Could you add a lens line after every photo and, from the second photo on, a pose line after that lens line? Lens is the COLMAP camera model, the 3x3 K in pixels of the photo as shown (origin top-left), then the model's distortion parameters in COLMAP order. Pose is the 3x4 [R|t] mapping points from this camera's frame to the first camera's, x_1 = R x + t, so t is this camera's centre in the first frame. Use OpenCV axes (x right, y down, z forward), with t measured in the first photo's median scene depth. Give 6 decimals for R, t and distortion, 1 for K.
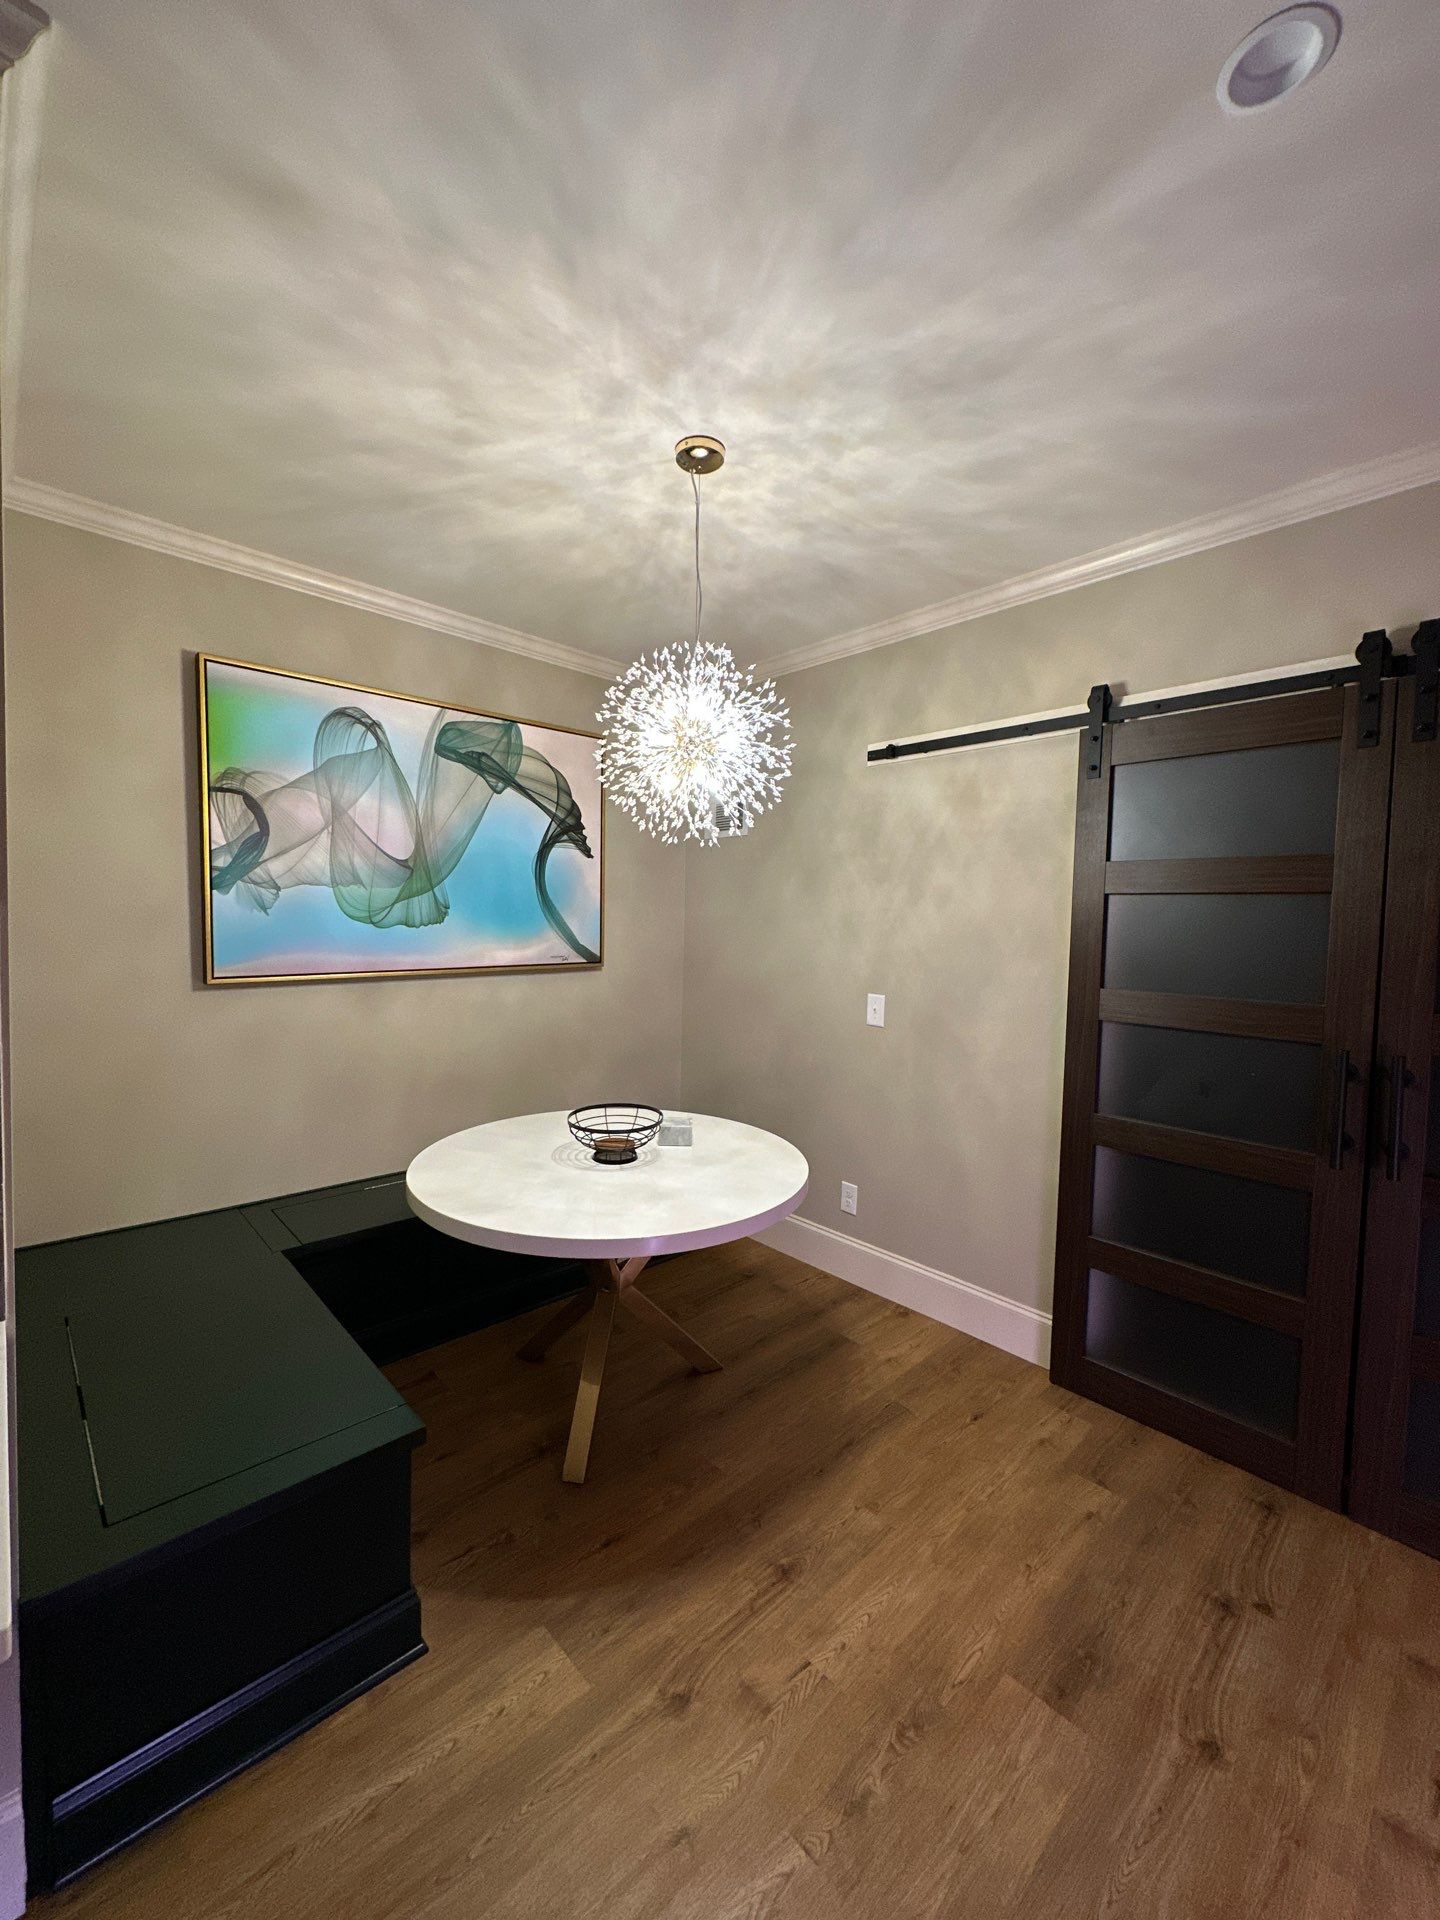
lens RADIAL K [[764.0, 0, 721.3], [0, 764.0, 961.3], [0, 0, 1]] dist [-0.002114, 0.000013]
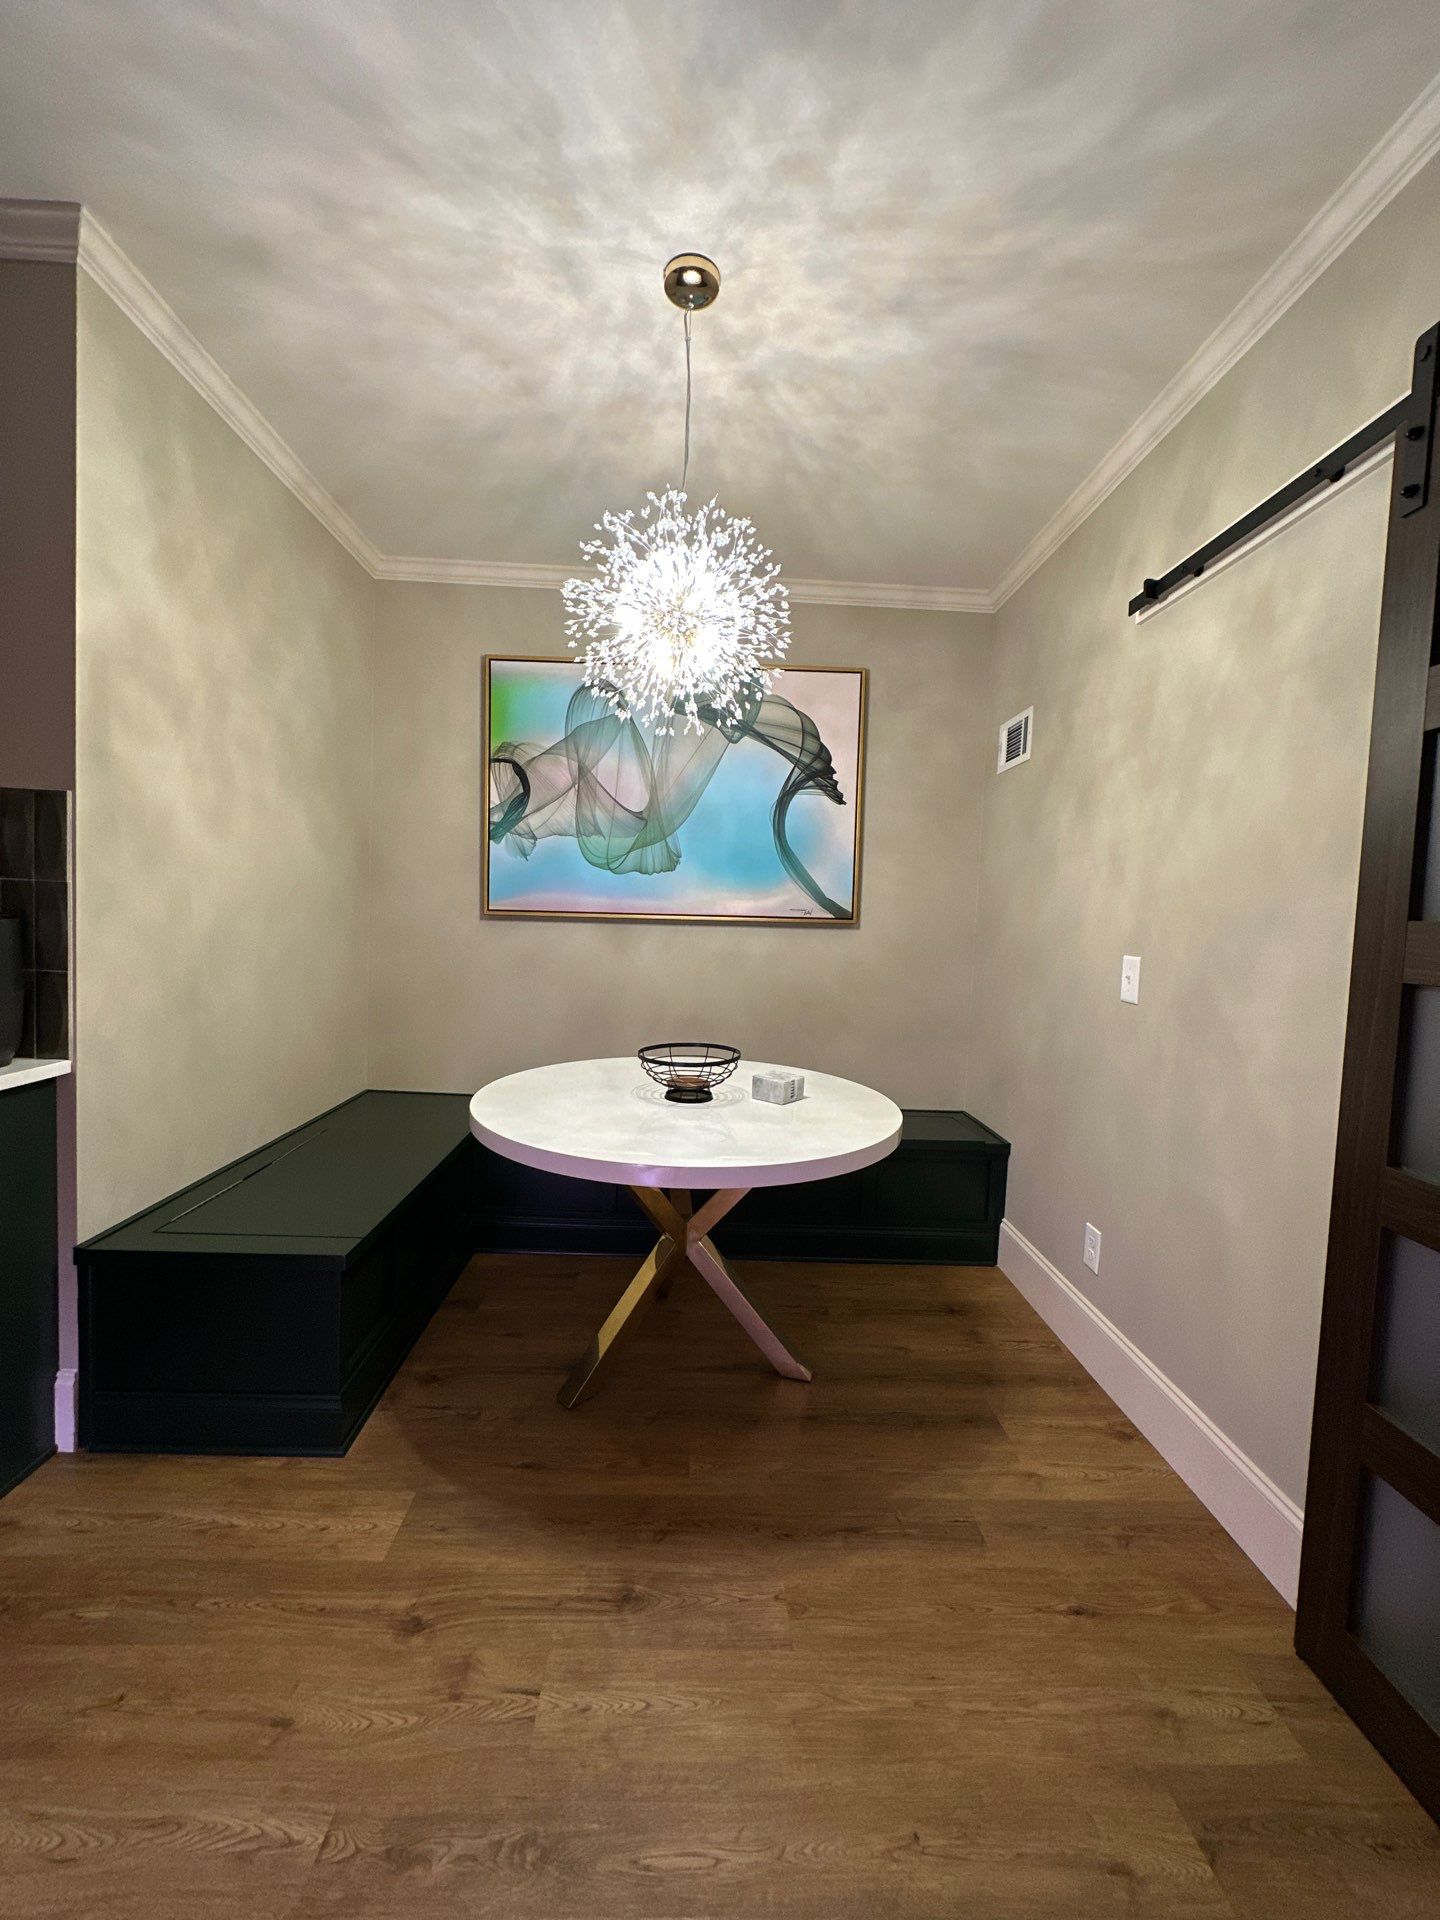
lens RADIAL K [[764.0, 0, 717.7], [0, 764.0, 960.5], [0, 0, 1]] dist [-0.002114, 0.000013]
pose [[0.744766, 0.041434, -0.666038, 0.511929], [-0.054081, 0.998535, 0.001644, 0.090344], [0.665130, 0.034796, 0.745916, 0.335167]]
